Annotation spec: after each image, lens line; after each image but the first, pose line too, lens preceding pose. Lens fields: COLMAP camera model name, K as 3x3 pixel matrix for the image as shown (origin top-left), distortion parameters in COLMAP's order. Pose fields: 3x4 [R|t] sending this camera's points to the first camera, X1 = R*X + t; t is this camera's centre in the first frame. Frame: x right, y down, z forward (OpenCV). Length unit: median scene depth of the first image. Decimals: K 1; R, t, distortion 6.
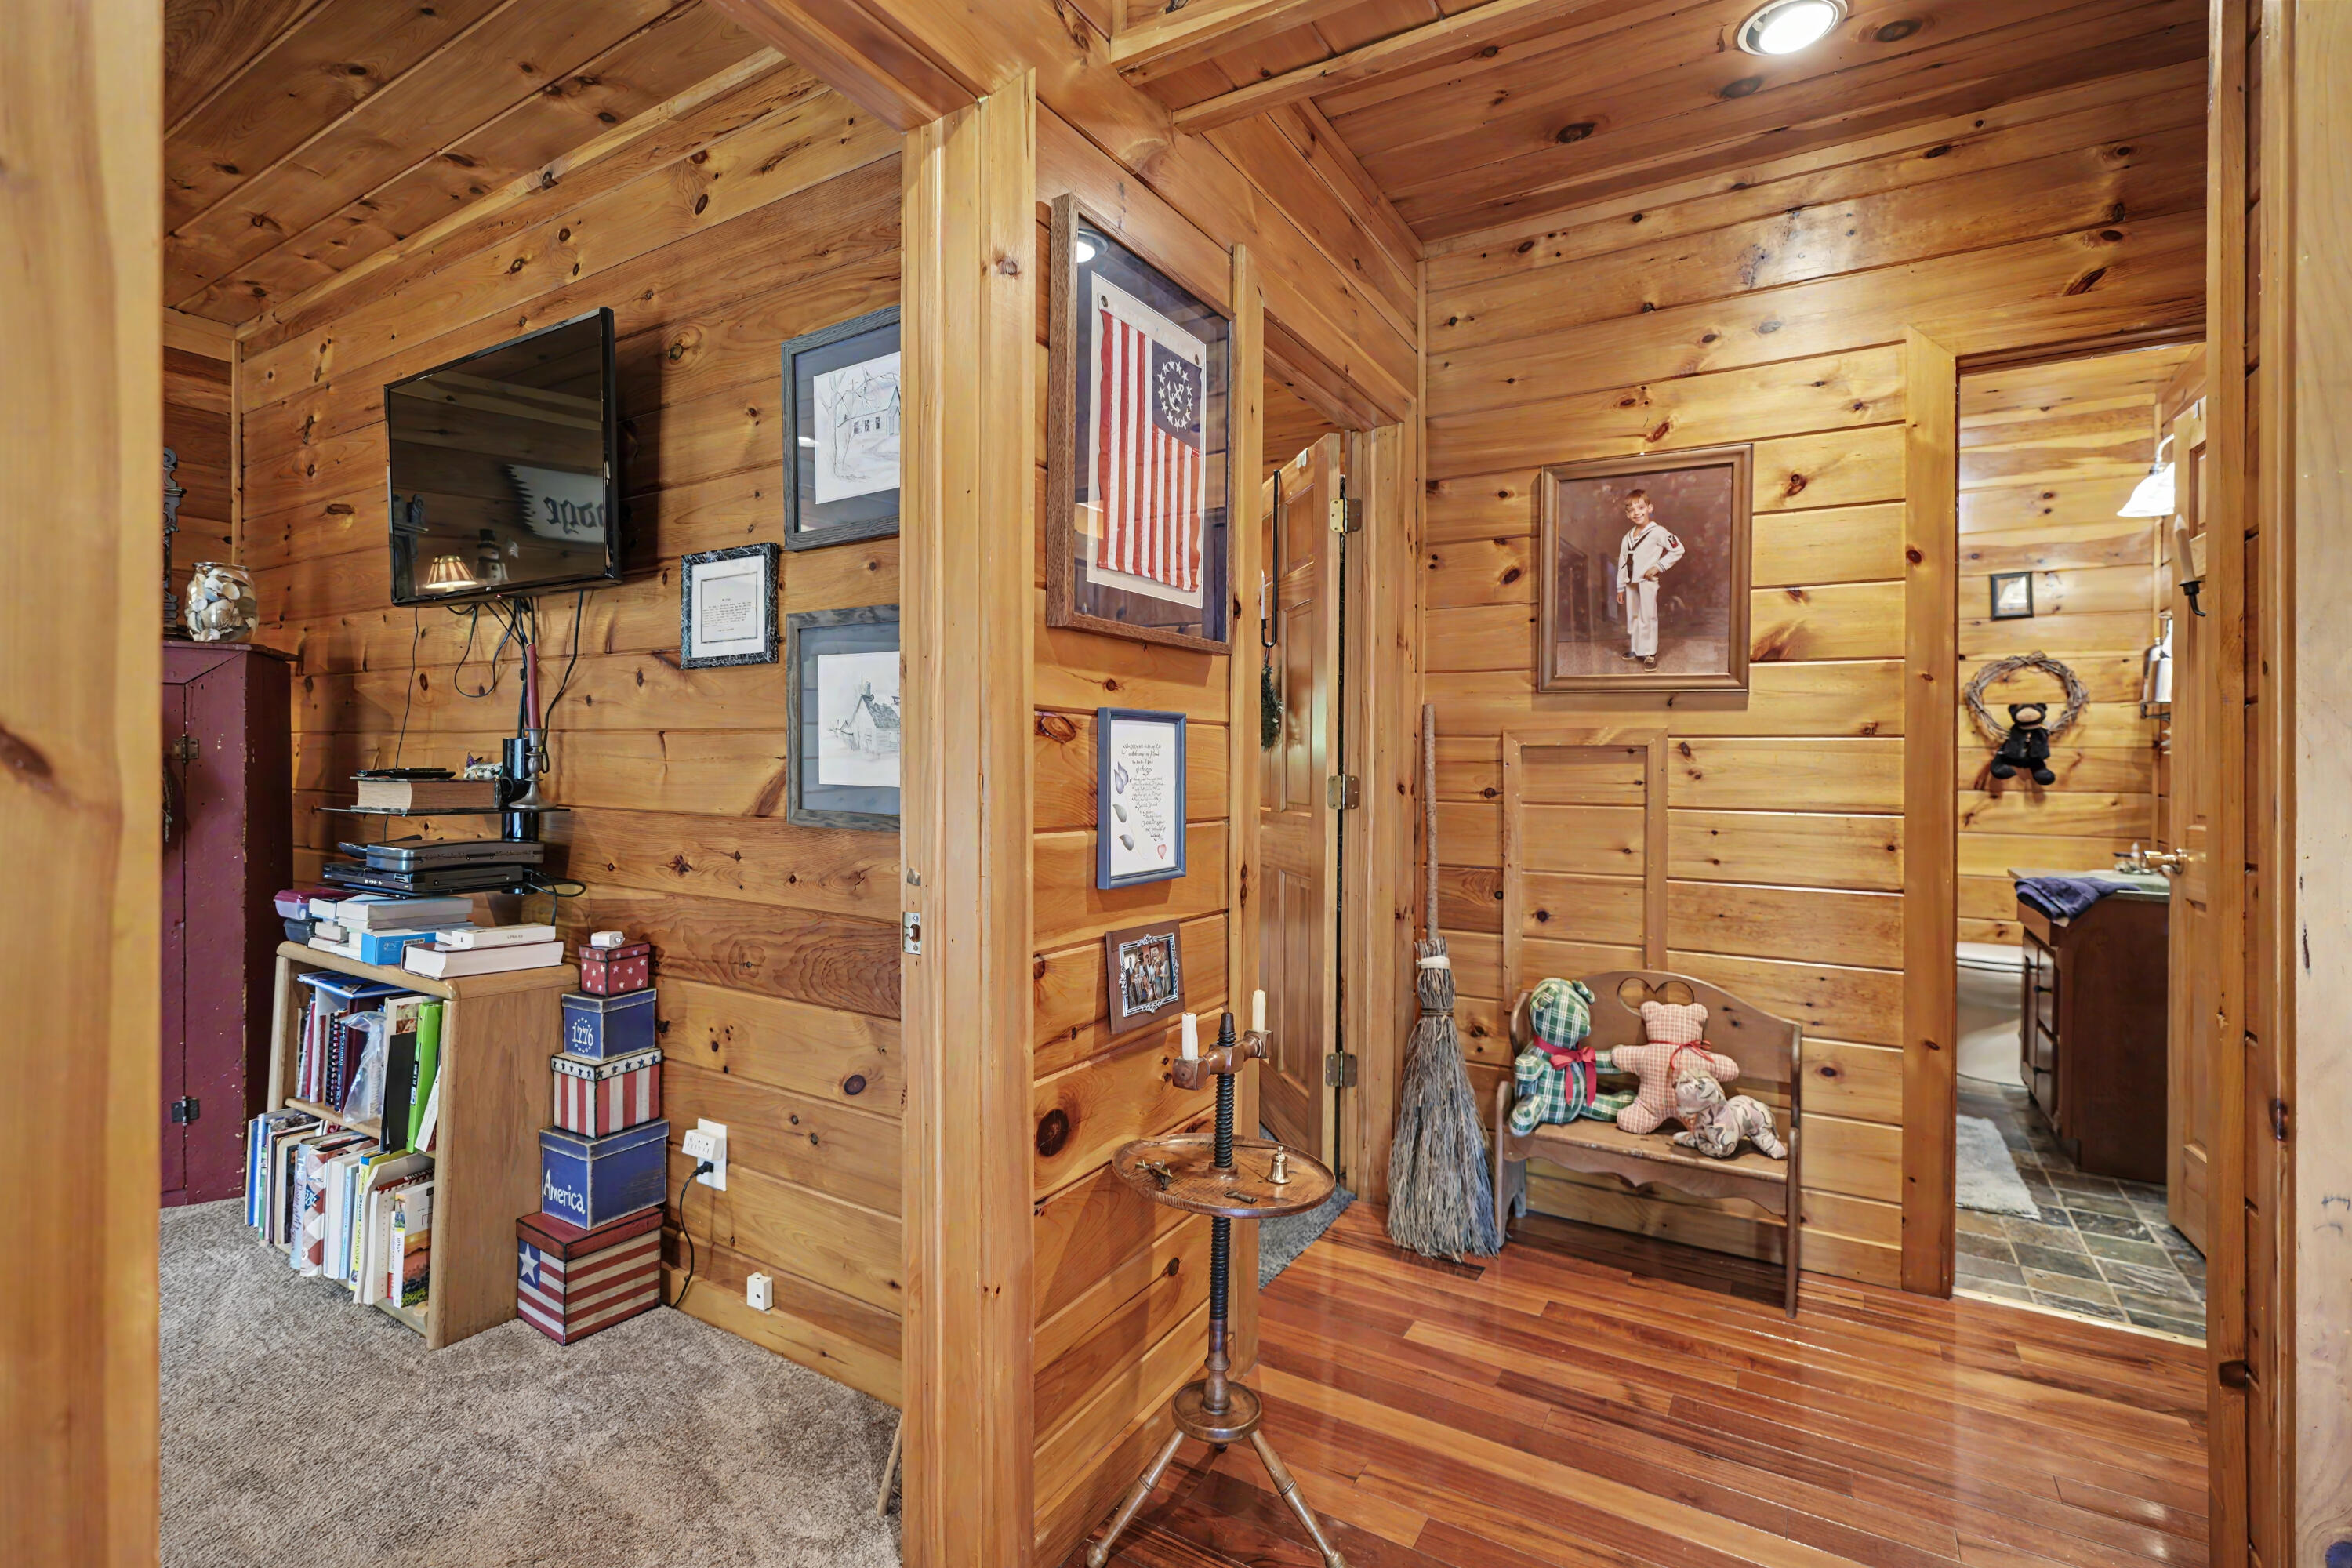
lens RADIAL K [[1074.7, 0, 1176.9], [0, 1074.7, 757.8], [0, 0, 1]] dist [-0.003897, -0.000509]
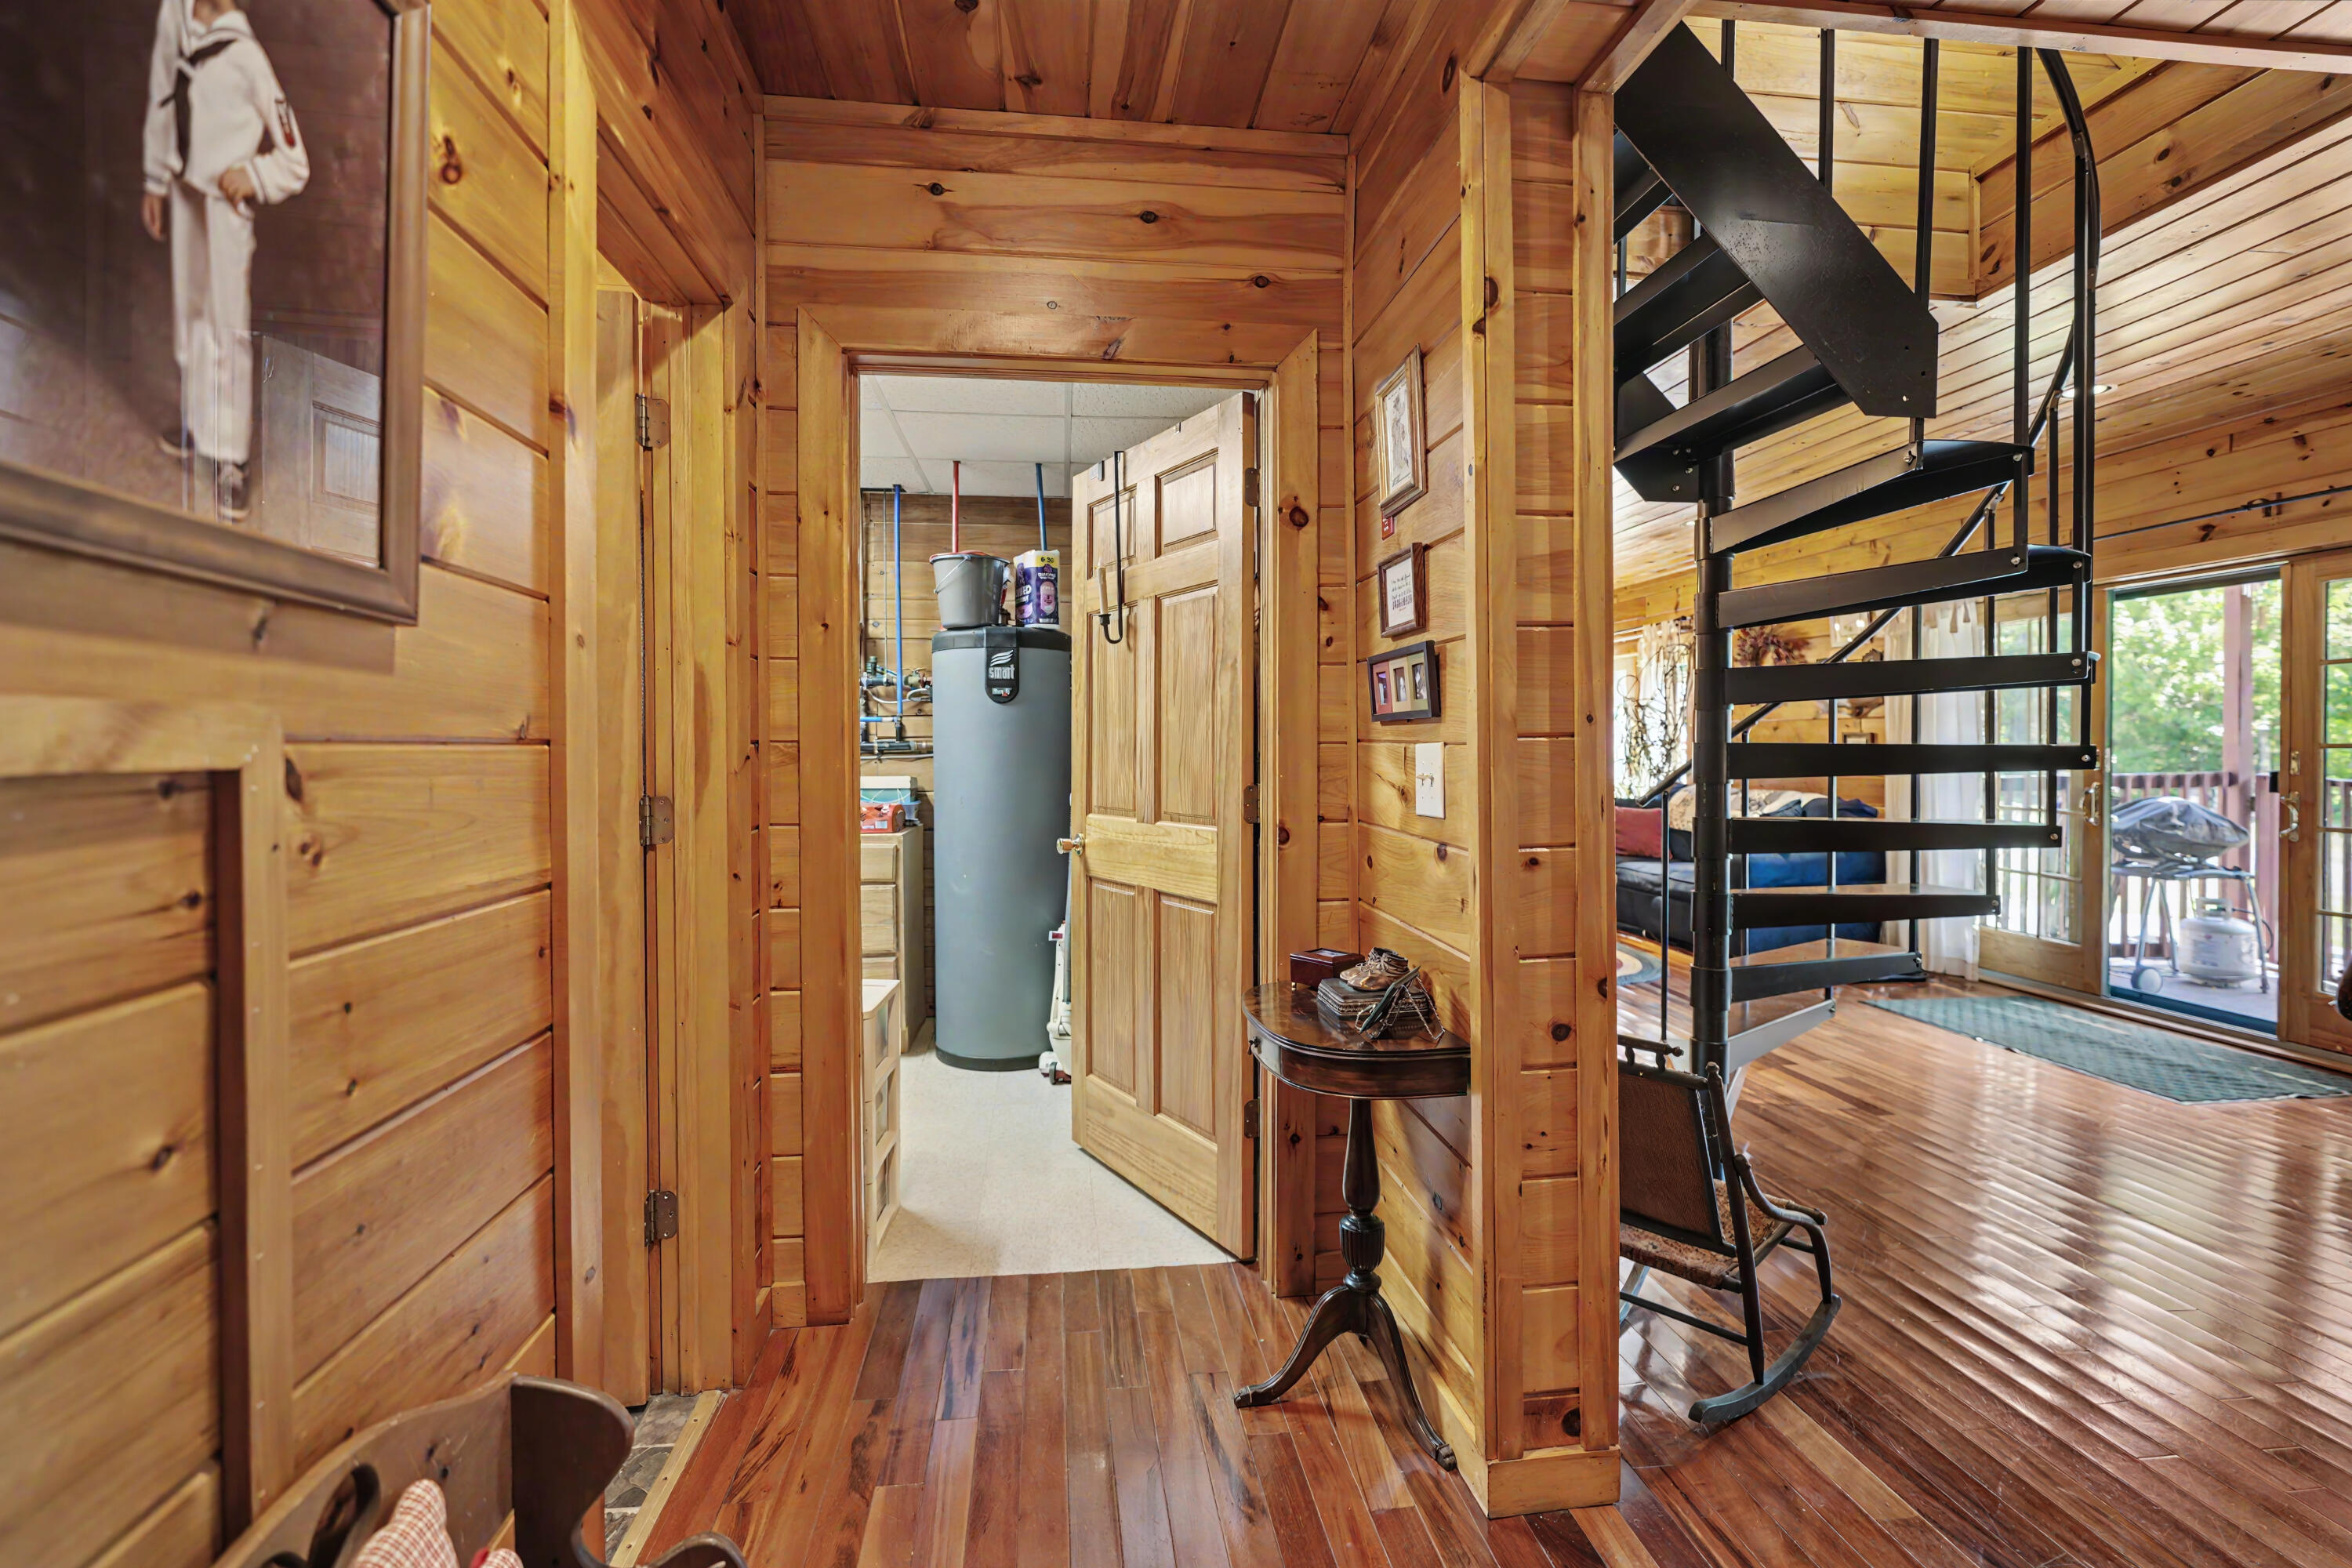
lens RADIAL K [[1074.7, 0, 1176.9], [0, 1074.7, 757.8], [0, 0, 1]] dist [-0.003897, -0.000509]
pose [[-0.622082, -0.011112, 0.782873, 0.048155], [0.001844, 0.999876, 0.015657, -0.018444], [-0.782950, 0.011183, -0.621984, 0.981290]]
